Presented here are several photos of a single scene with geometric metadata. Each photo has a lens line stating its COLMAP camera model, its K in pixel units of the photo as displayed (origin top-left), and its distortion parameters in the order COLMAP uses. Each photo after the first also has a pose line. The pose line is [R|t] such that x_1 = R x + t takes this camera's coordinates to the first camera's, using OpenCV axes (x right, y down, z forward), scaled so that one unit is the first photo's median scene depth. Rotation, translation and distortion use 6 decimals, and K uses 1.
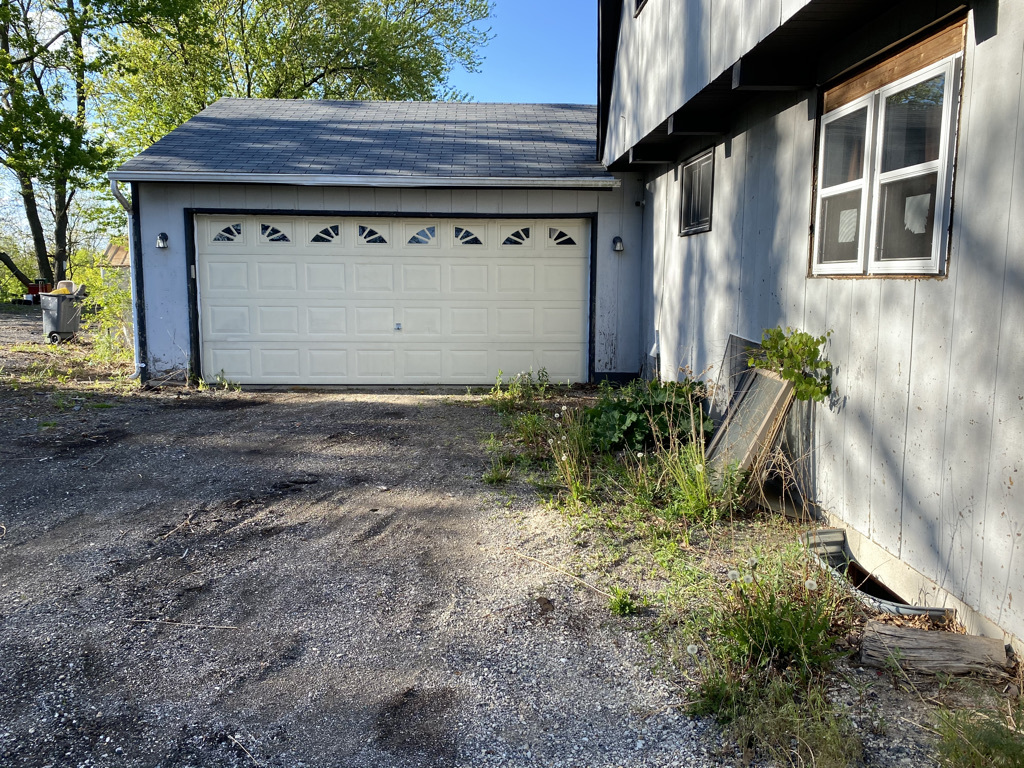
lens RADIAL K [[784.7, 0, 502.7], [0, 784.7, 385.0], [0, 0, 1]] dist [0.000994, 0.003008]
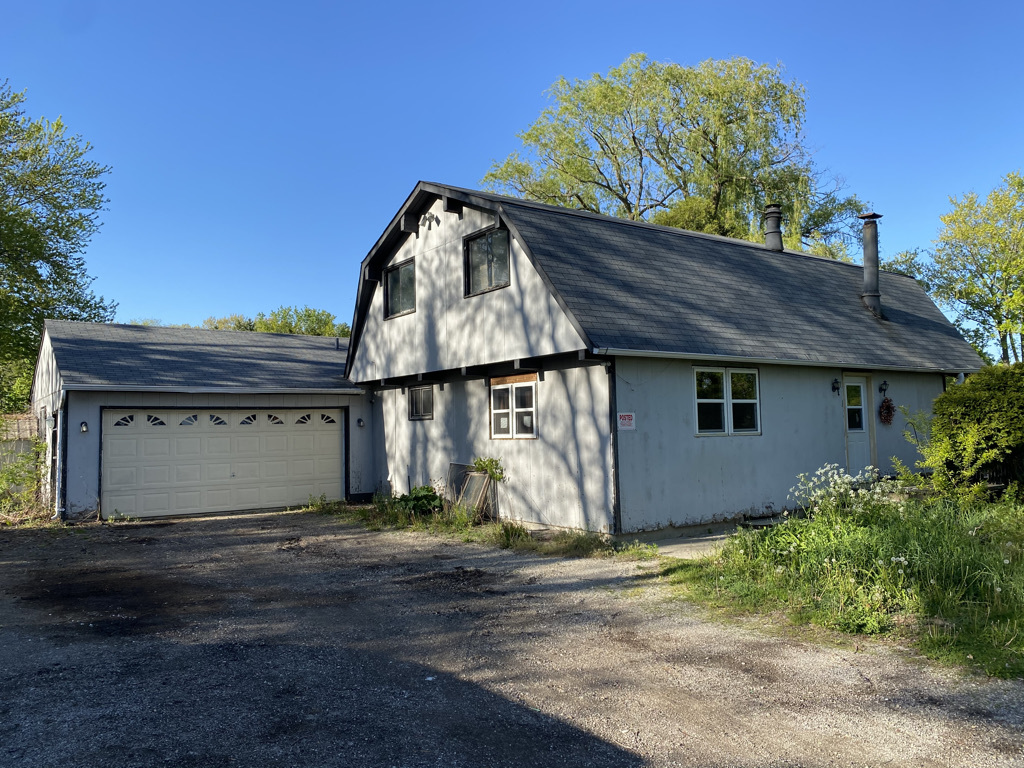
lens RADIAL K [[784.7, 0, 509.4], [0, 784.7, 381.0], [0, 0, 1]] dist [0.000994, 0.003008]
pose [[0.842332, 0.007526, 0.538906, -0.581232], [0.101045, 0.979967, -0.171623, 0.081011], [-0.529402, 0.199017, 0.824697, -0.764921]]
